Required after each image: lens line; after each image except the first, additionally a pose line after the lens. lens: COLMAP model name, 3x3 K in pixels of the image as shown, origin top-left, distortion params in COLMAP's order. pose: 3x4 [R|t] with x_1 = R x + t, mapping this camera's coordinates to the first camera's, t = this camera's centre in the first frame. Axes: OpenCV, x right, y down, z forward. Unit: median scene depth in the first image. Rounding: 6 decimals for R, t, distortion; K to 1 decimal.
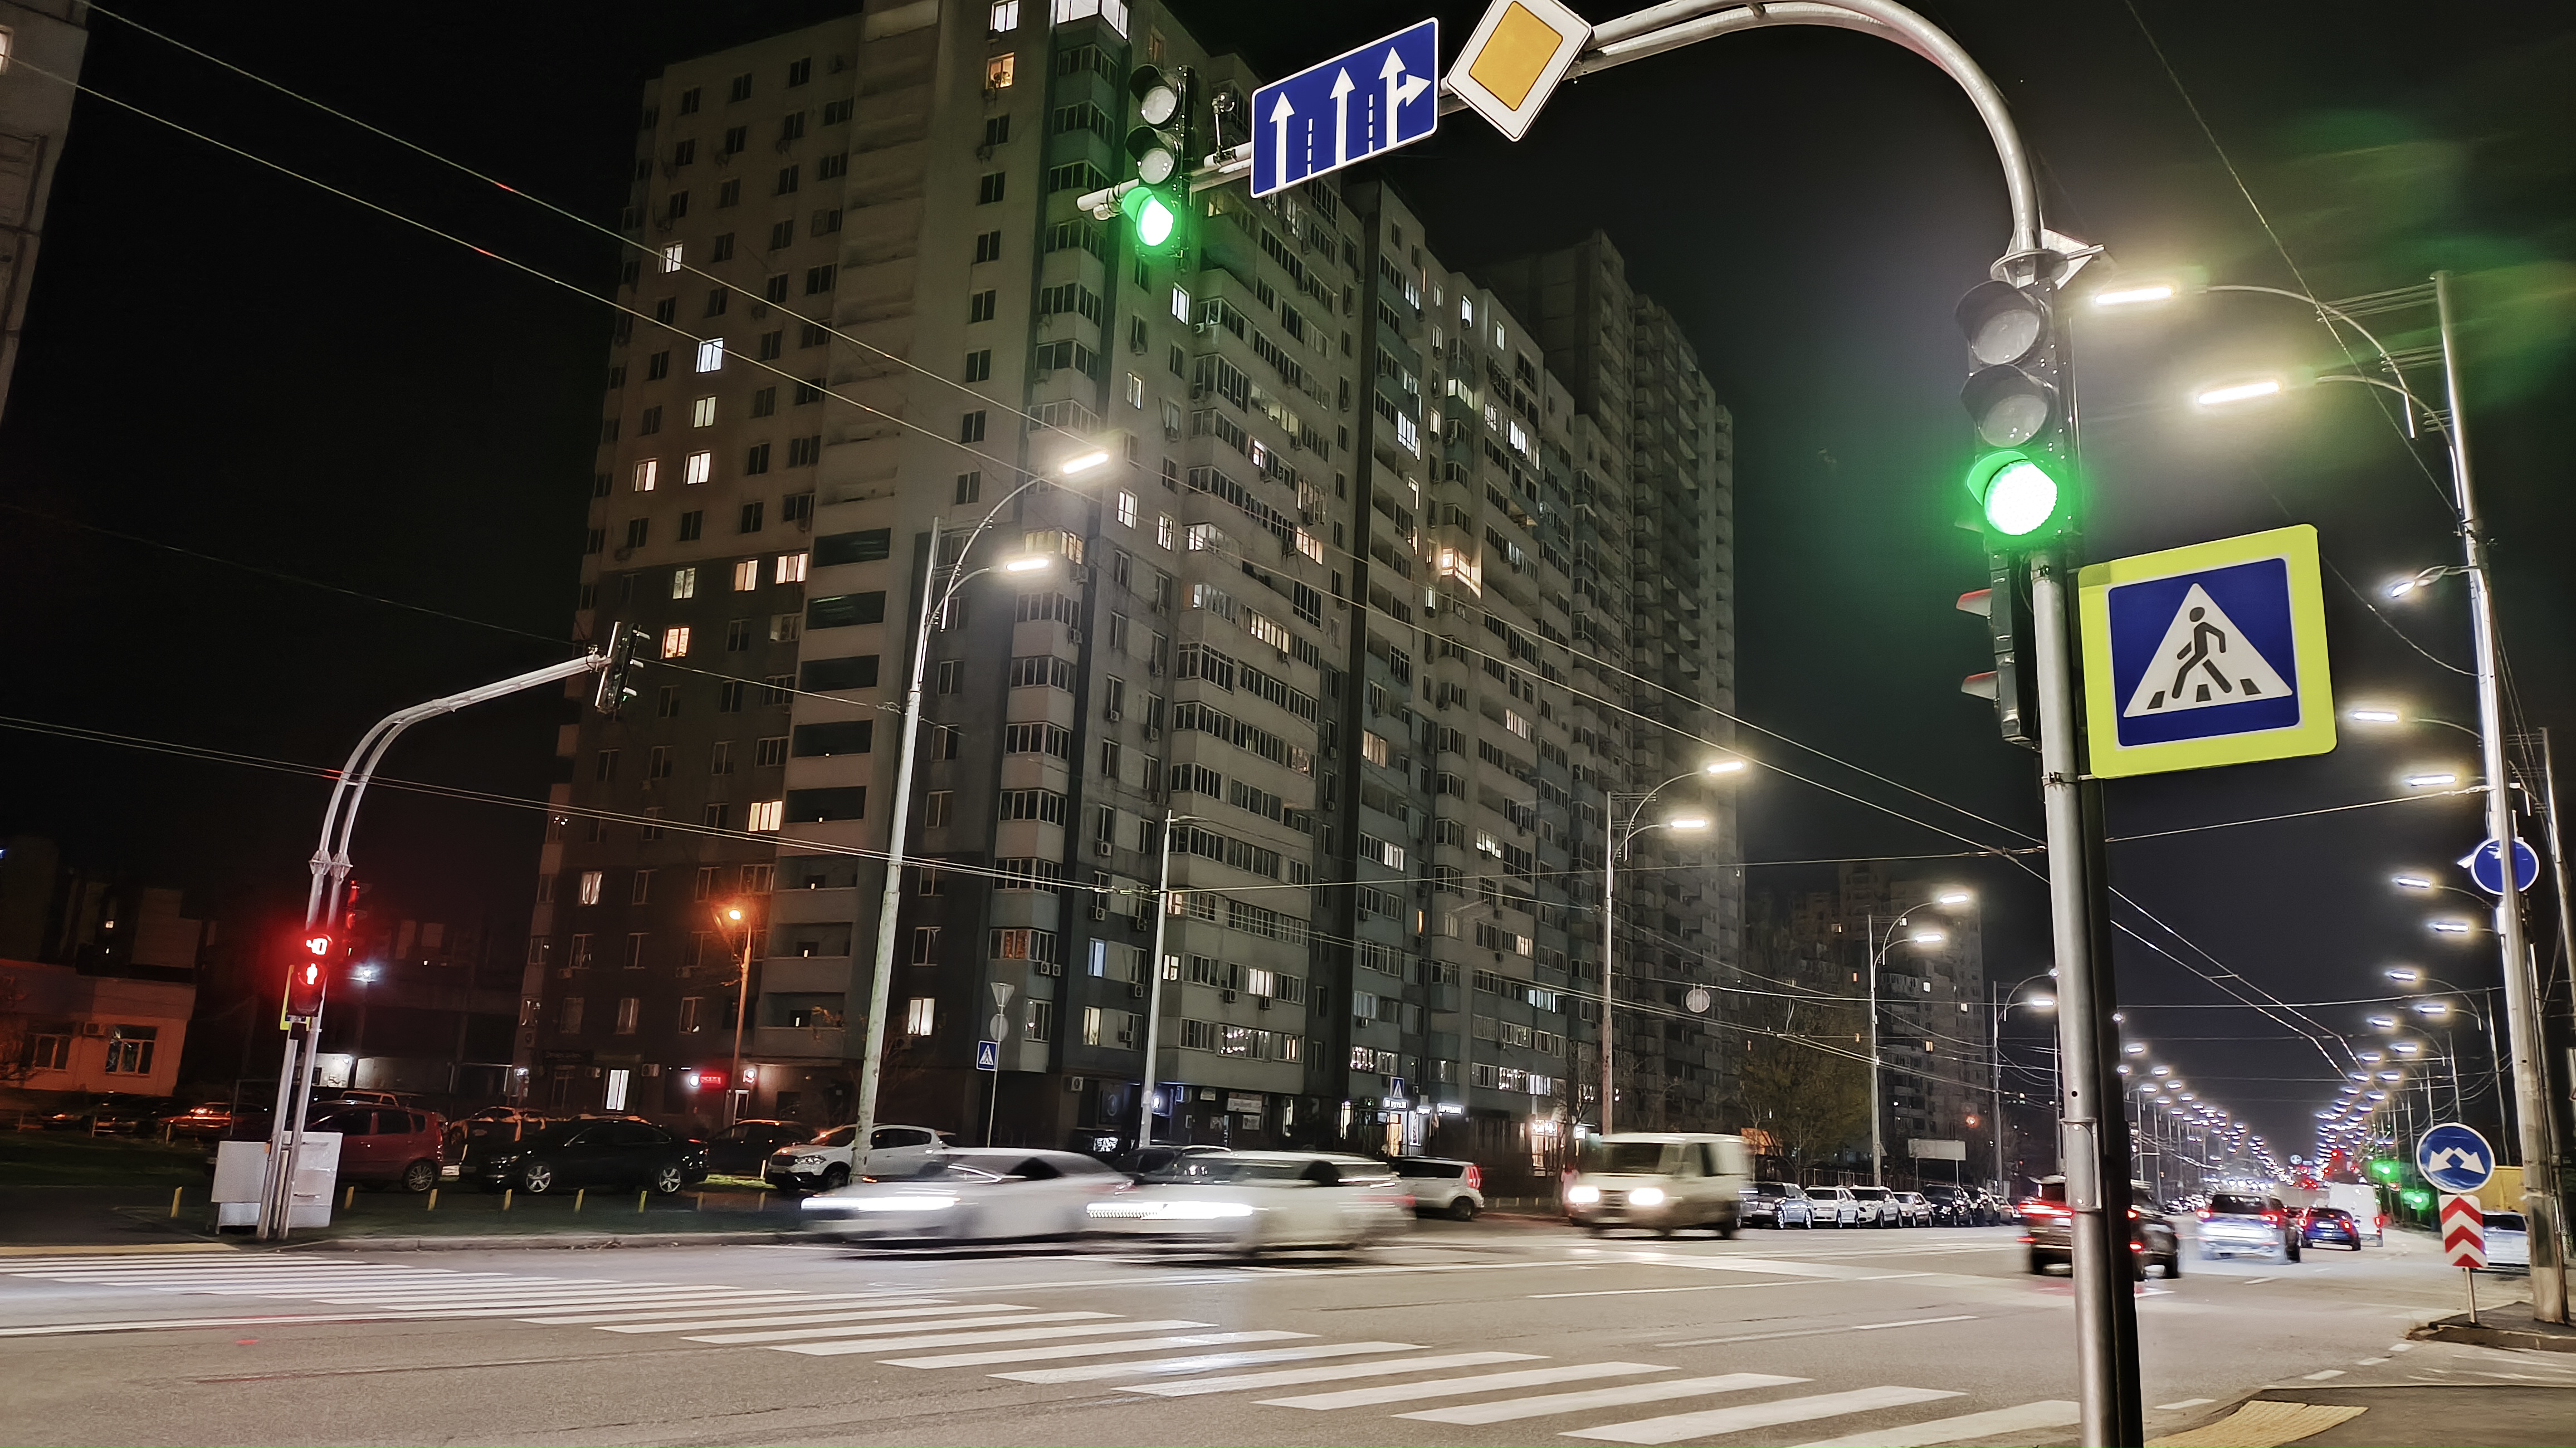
lens RADIAL K [[1887.9, 0, 1287.3], [0, 1887.9, 698.9], [0, 0, 1]] dist [0.126127, -0.183062]
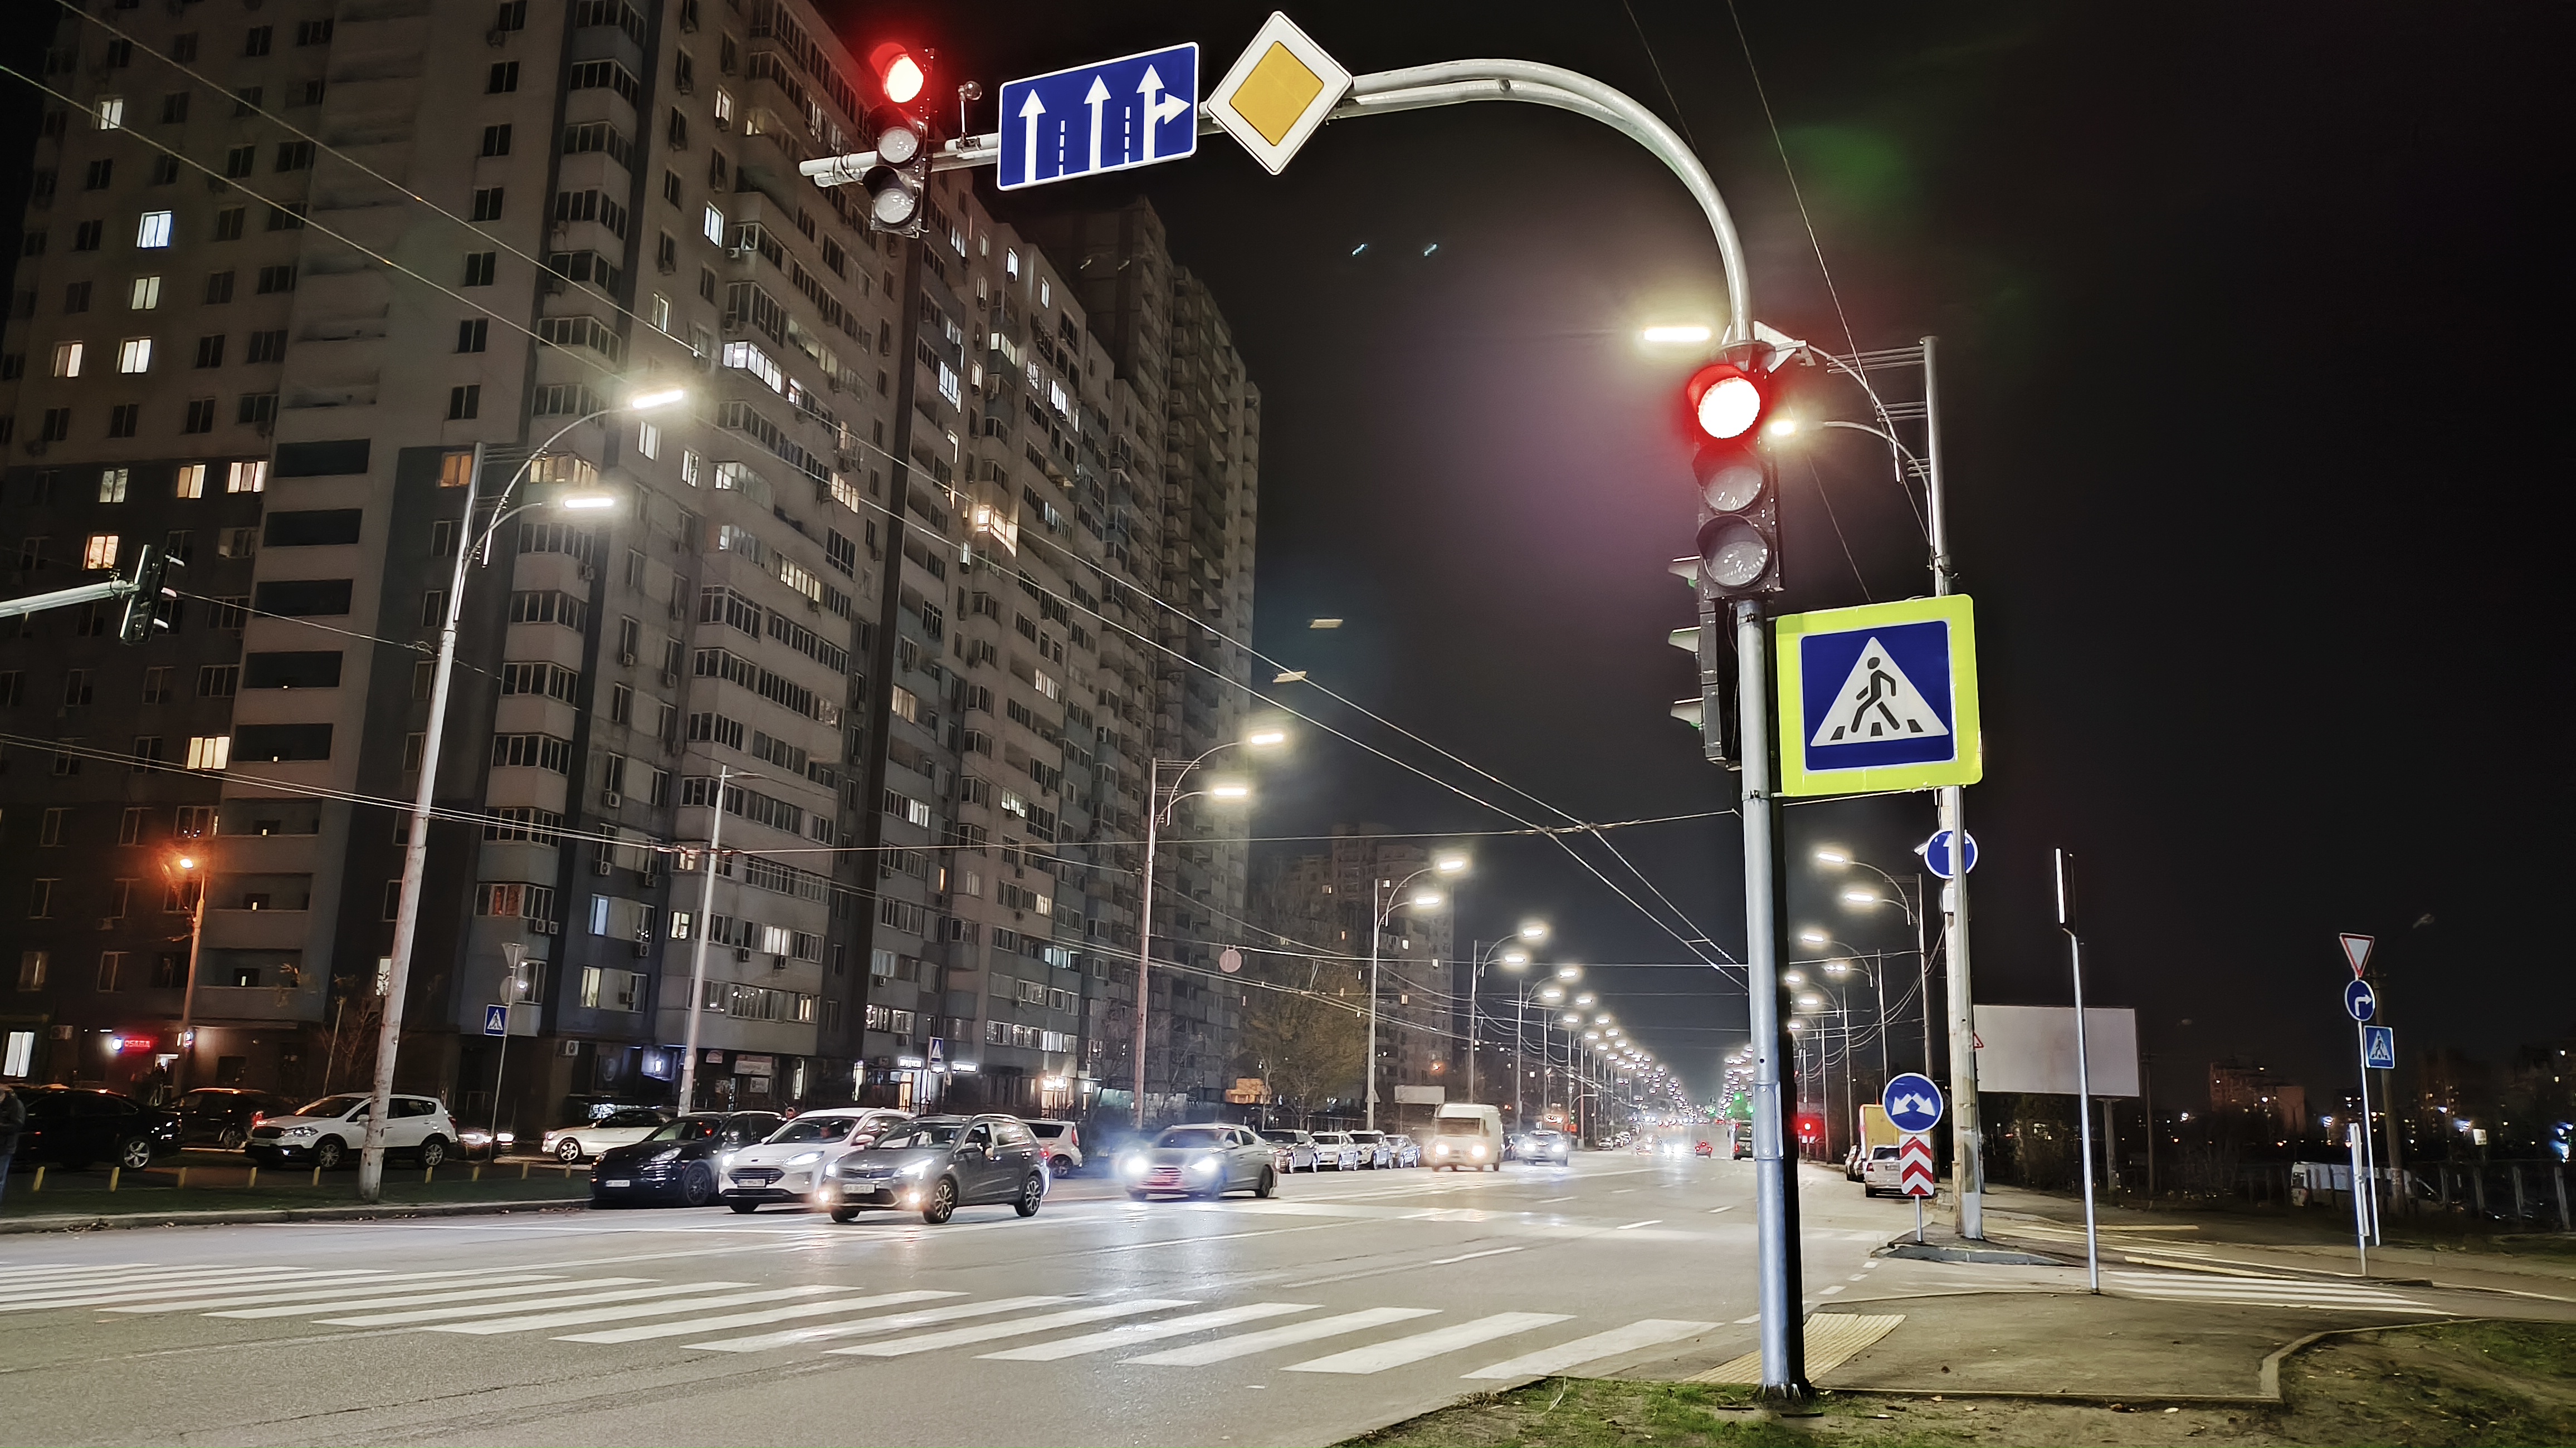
lens RADIAL K [[1891.6, 0, 1288.0], [0, 1891.6, 724.0], [0, 0, 1]] dist [0.144898, -0.230141]
pose [[0.965164, 0.037332, 0.258970, -0.019937], [-0.046672, 0.998459, 0.030009, -0.002632], [-0.257451, -0.041050, 0.965419, -0.006418]]
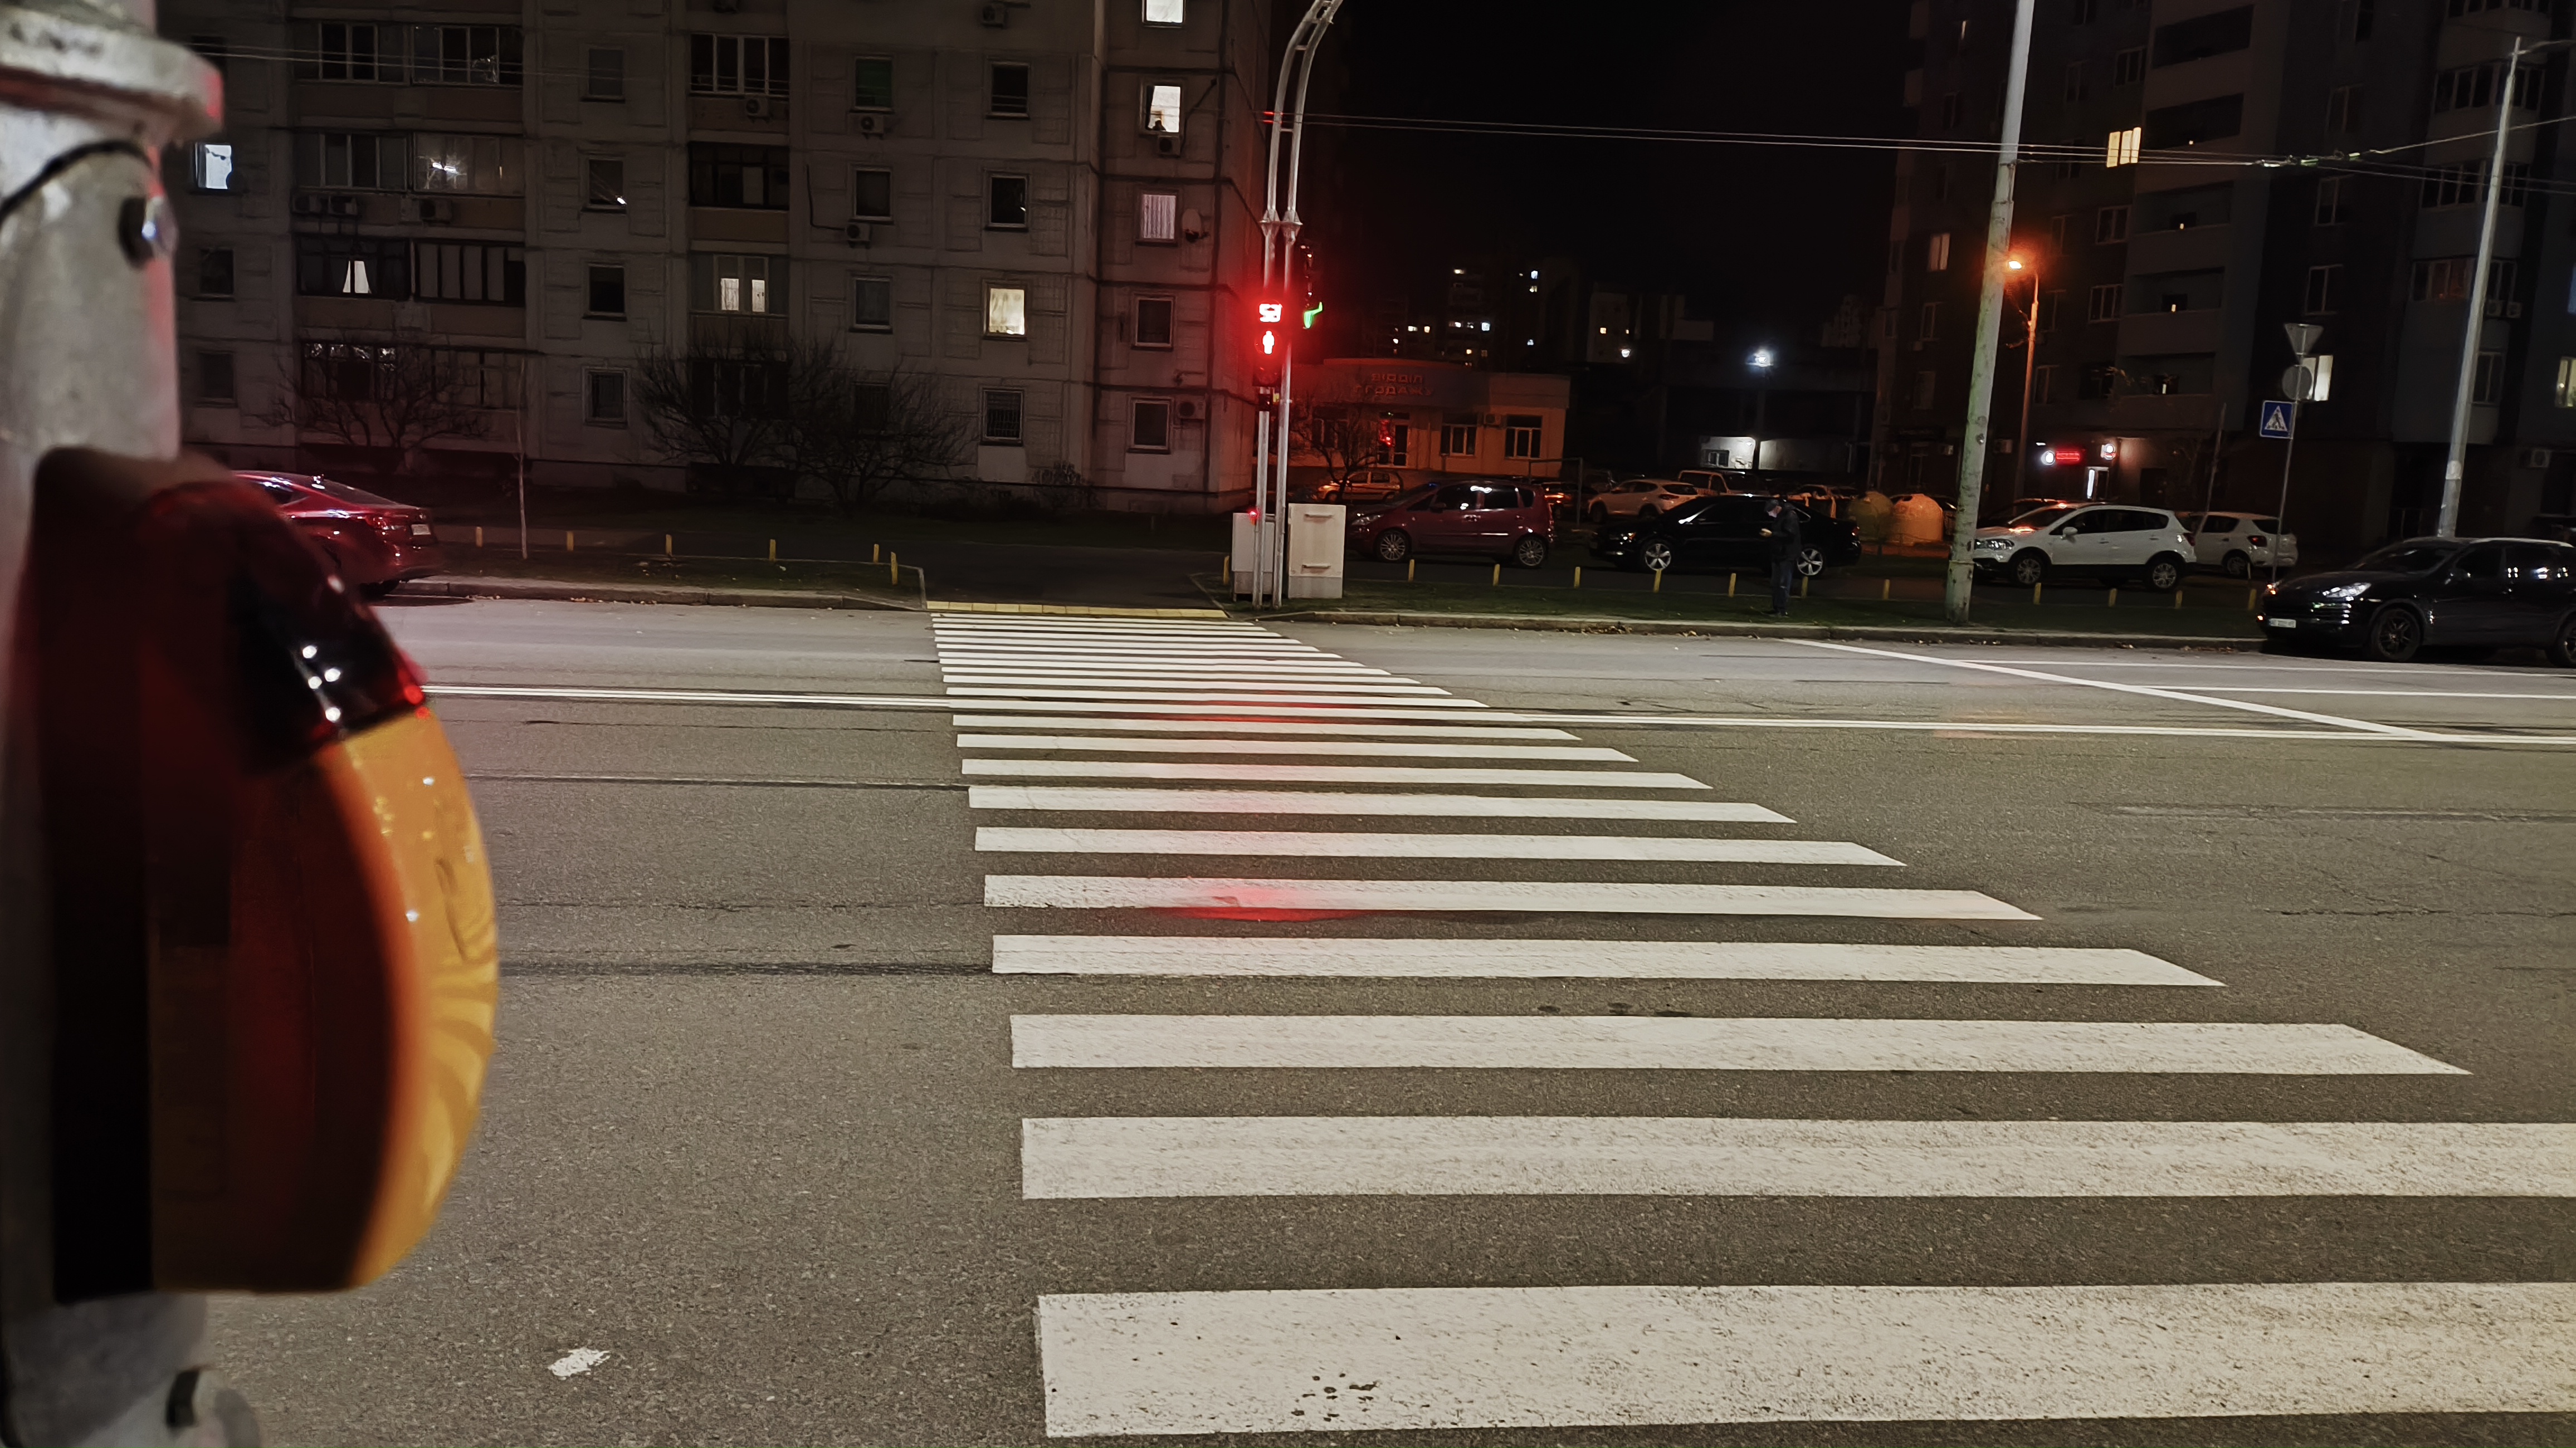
lens RADIAL K [[1874.3, 0, 1285.9], [0, 1874.3, 689.4], [0, 0, 1]] dist [0.164572, -0.222625]
pose [[0.731463, 0.071452, -0.678127, 0.047006], [0.141340, 0.957008, 0.253294, 0.021991], [0.667072, -0.281122, 0.689917, 0.094635]]
